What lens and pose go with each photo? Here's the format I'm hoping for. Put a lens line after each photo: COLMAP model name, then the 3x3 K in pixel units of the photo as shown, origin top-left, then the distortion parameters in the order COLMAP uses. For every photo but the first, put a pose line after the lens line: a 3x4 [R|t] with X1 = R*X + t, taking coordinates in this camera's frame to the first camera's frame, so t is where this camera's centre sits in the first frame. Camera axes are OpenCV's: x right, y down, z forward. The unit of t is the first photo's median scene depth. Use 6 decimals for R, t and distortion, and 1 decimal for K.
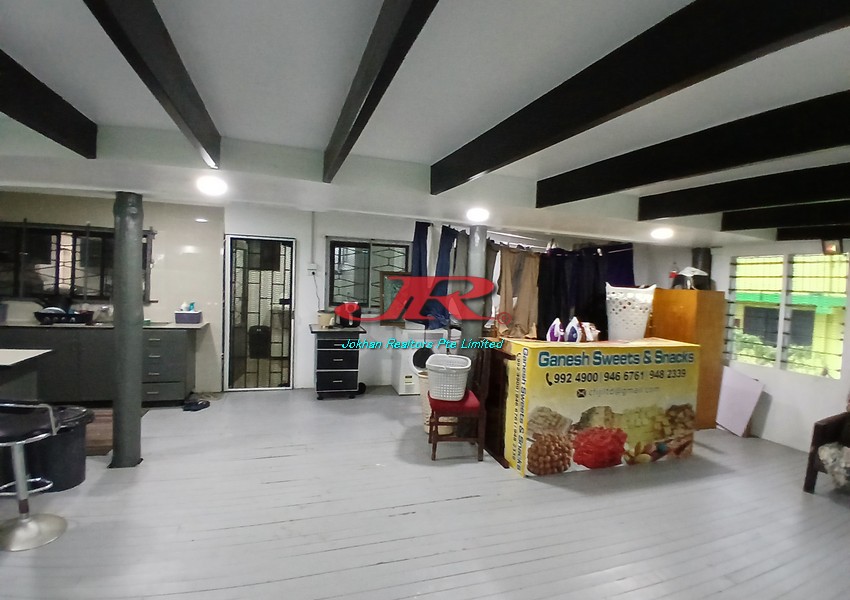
lens RADIAL K [[429.6, 0, 429.4], [0, 429.6, 300.0], [0, 0, 1]] dist [-0.006831, -0.037525]
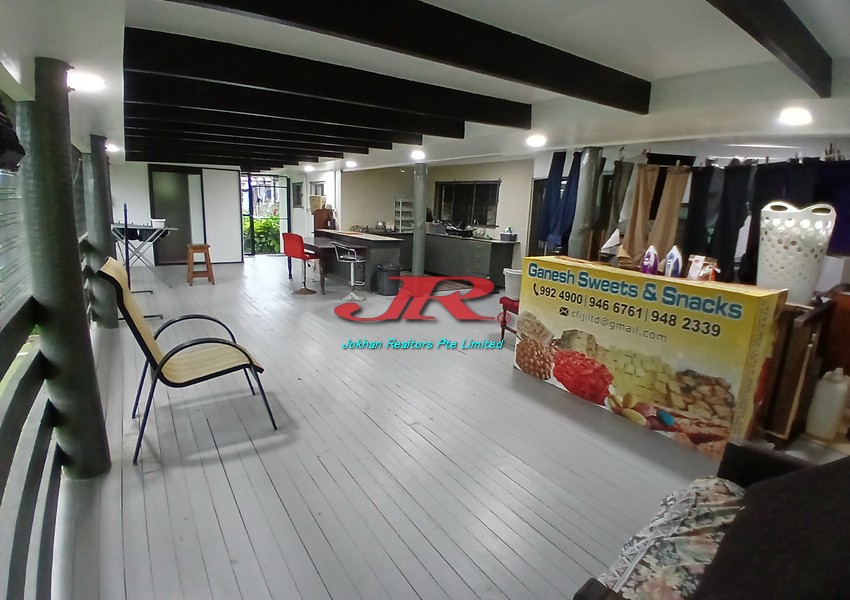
lens RADIAL K [[429.6, 0, 428.1], [0, 429.6, 302.5], [0, 0, 1]] dist [-0.006831, -0.037525]
pose [[0.276514, 0.177482, -0.944479, 1.166193], [-0.072047, 0.983861, 0.163790, 0.054867], [0.958306, 0.022756, 0.284838, 0.398309]]
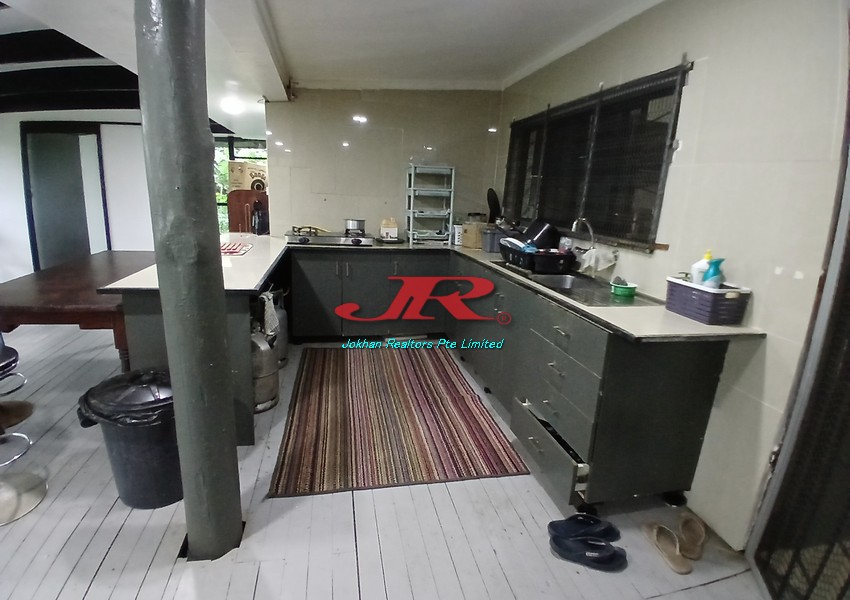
lens RADIAL K [[429.6, 0, 423.0], [0, 429.6, 300.0], [0, 0, 1]] dist [-0.006831, -0.037525]
pose [[-0.131103, 0.190103, -0.972971, -0.272010], [-0.090980, 0.974993, 0.202757, -0.011605], [0.987185, 0.115103, -0.110529, 1.111324]]
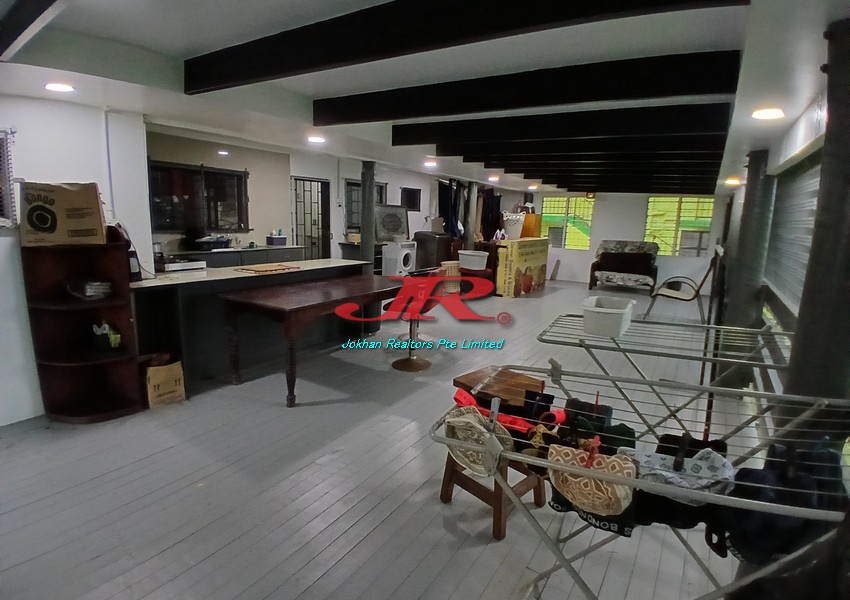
lens RADIAL K [[429.6, 0, 426.5], [0, 429.6, 298.8], [0, 0, 1]] dist [-0.006831, -0.037525]
pose [[0.791261, -0.132901, 0.596861, -1.389035], [0.029739, 0.983304, 0.179523, -0.009608], [-0.610755, -0.124300, 0.782002, -0.473995]]
